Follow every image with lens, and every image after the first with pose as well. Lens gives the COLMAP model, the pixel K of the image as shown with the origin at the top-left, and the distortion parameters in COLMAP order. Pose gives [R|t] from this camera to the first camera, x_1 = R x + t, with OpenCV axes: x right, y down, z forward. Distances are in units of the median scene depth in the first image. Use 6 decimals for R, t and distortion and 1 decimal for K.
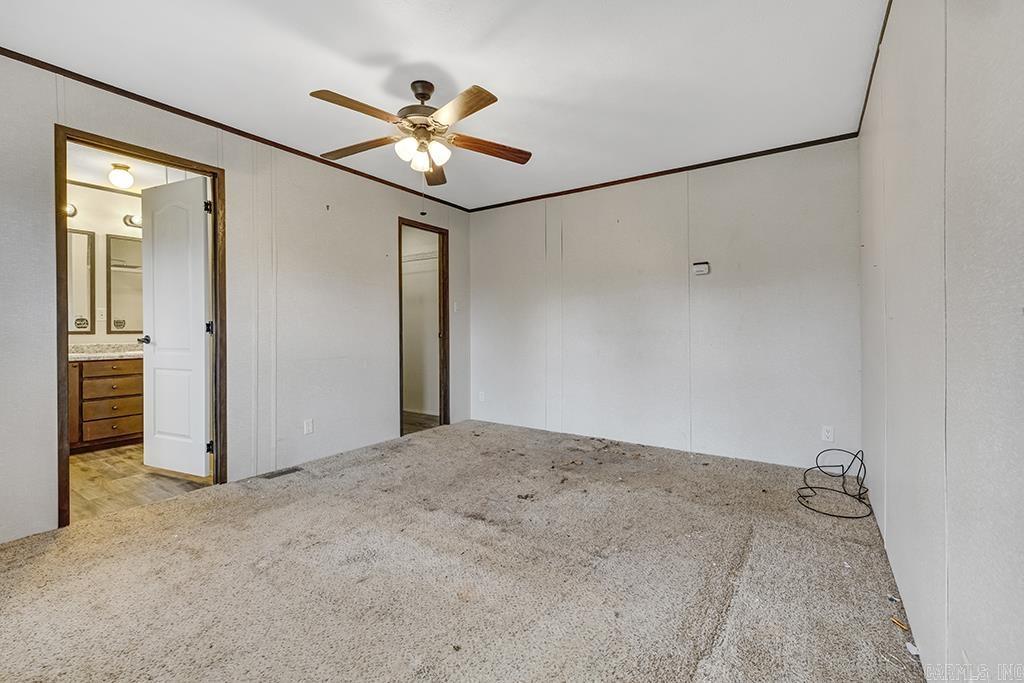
lens RADIAL K [[437.7, 0, 509.0], [0, 437.7, 333.7], [0, 0, 1]] dist [0.012609, -0.000105]
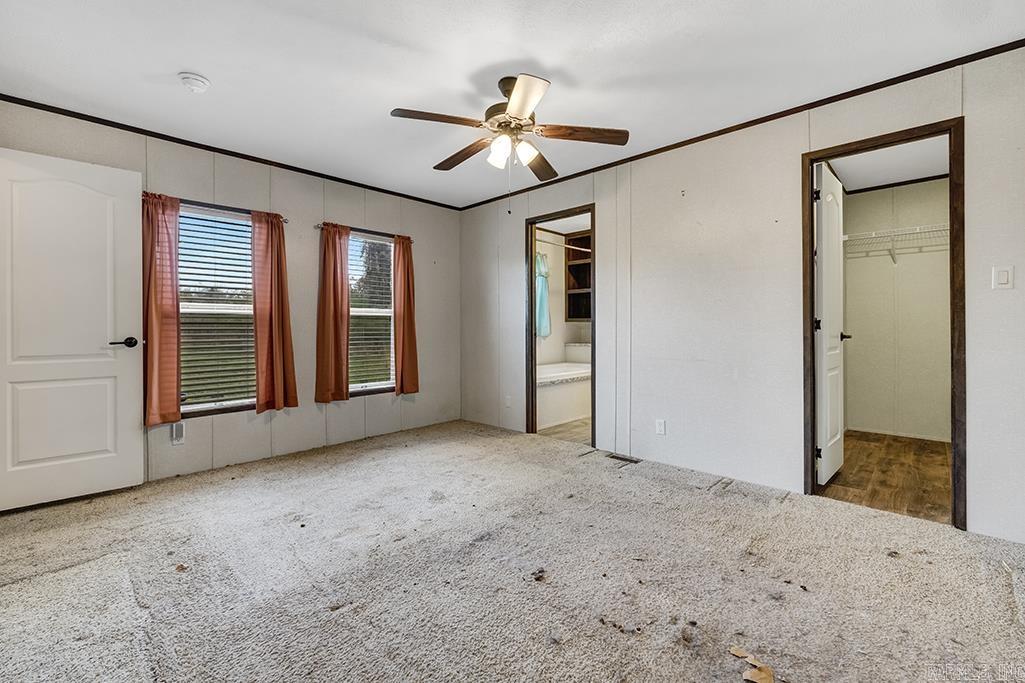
lens RADIAL K [[438.1, 0, 509.5], [0, 438.1, 333.7], [0, 0, 1]] dist [0.012609, -0.000105]
pose [[-0.177467, 0.017354, -0.983974, 0.782941], [0.003047, 0.999849, 0.017084, -0.019092], [0.984122, 0.000034, -0.177493, 1.175903]]
